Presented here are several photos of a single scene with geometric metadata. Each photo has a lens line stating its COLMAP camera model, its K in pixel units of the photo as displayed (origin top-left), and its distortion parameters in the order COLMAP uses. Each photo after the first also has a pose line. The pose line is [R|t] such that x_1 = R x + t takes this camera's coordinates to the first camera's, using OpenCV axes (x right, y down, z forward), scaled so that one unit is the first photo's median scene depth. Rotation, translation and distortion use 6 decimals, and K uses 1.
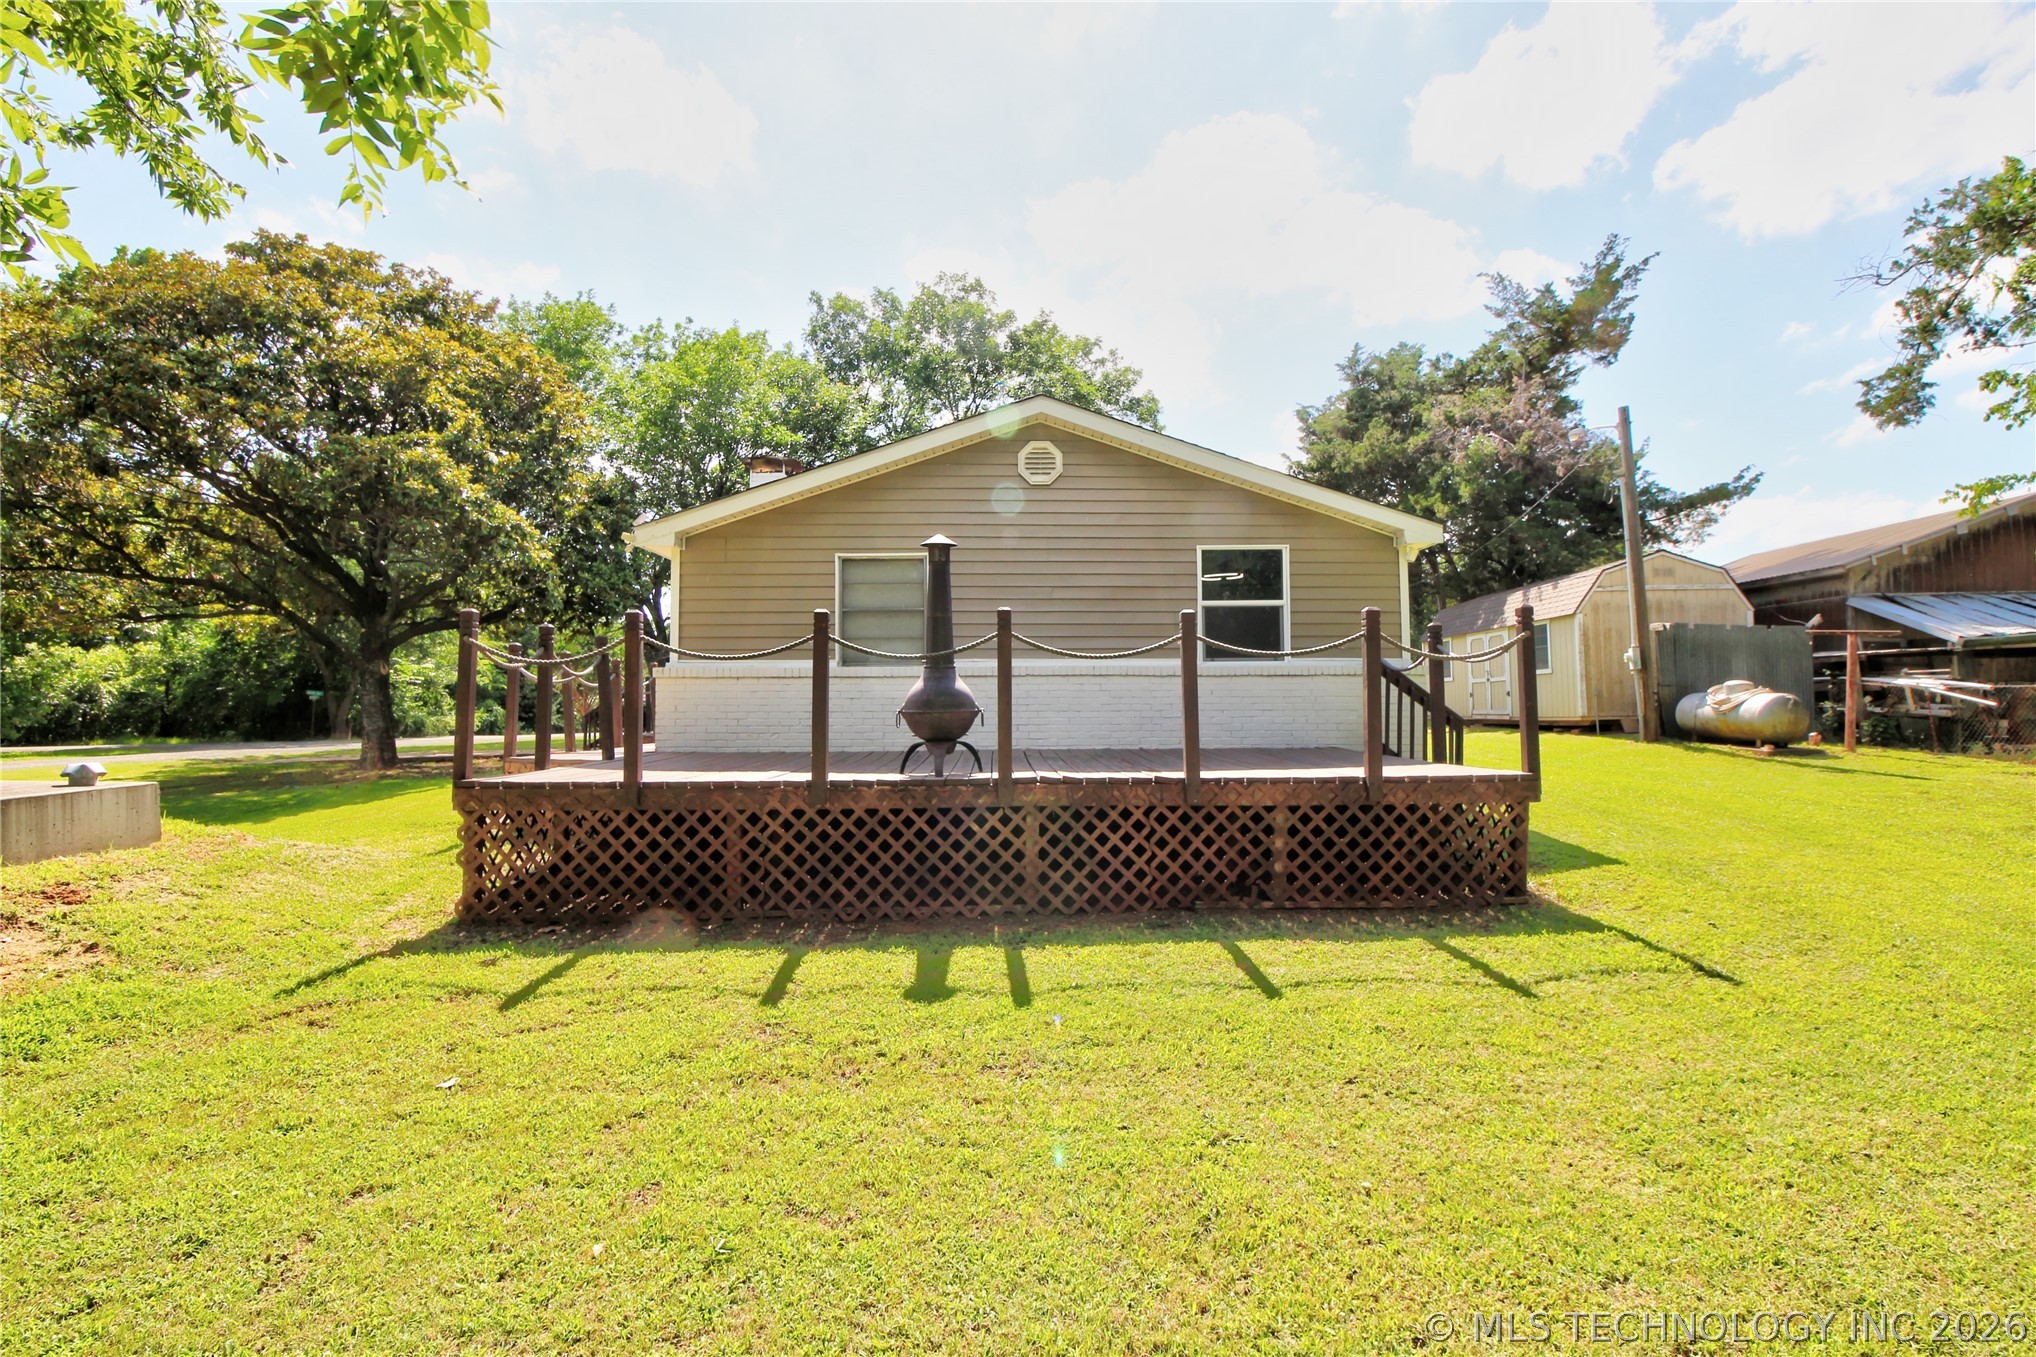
lens RADIAL K [[975.7, 0, 1018.0], [0, 975.7, 678.5], [0, 0, 1]] dist [-0.002310, -0.000465]
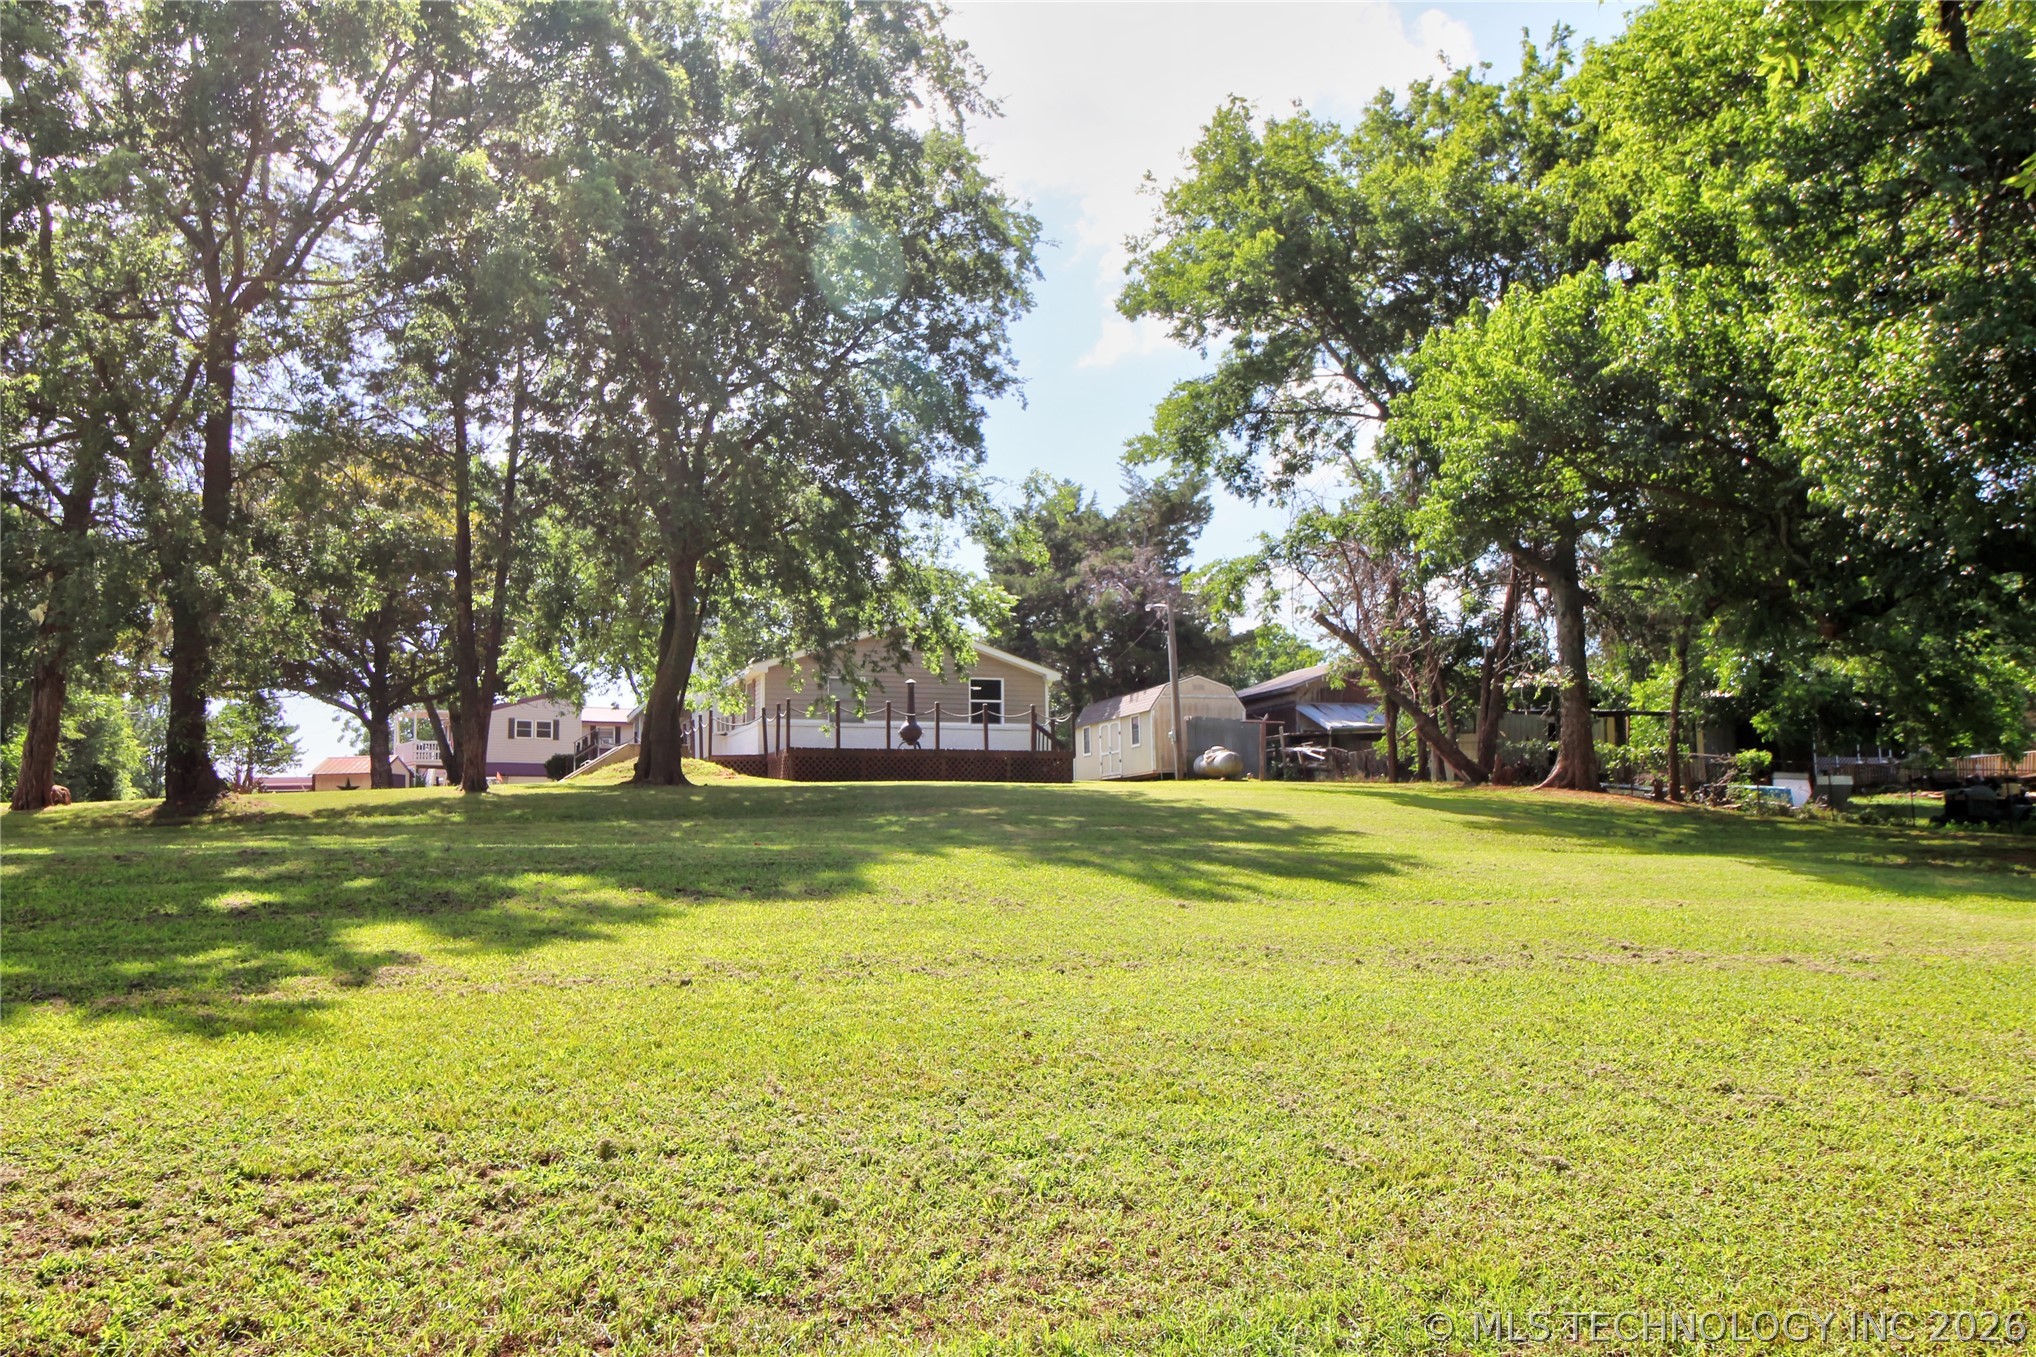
lens RADIAL K [[943.8, 0, 1018.0], [0, 943.8, 678.5], [0, 0, 1]] dist [0.000031, -0.000003]
pose [[0.948706, 0.032223, 0.314513, -0.195925], [-0.002207, 0.995443, -0.095330, 0.041026], [-0.316152, 0.089746, 0.944454, -0.570213]]
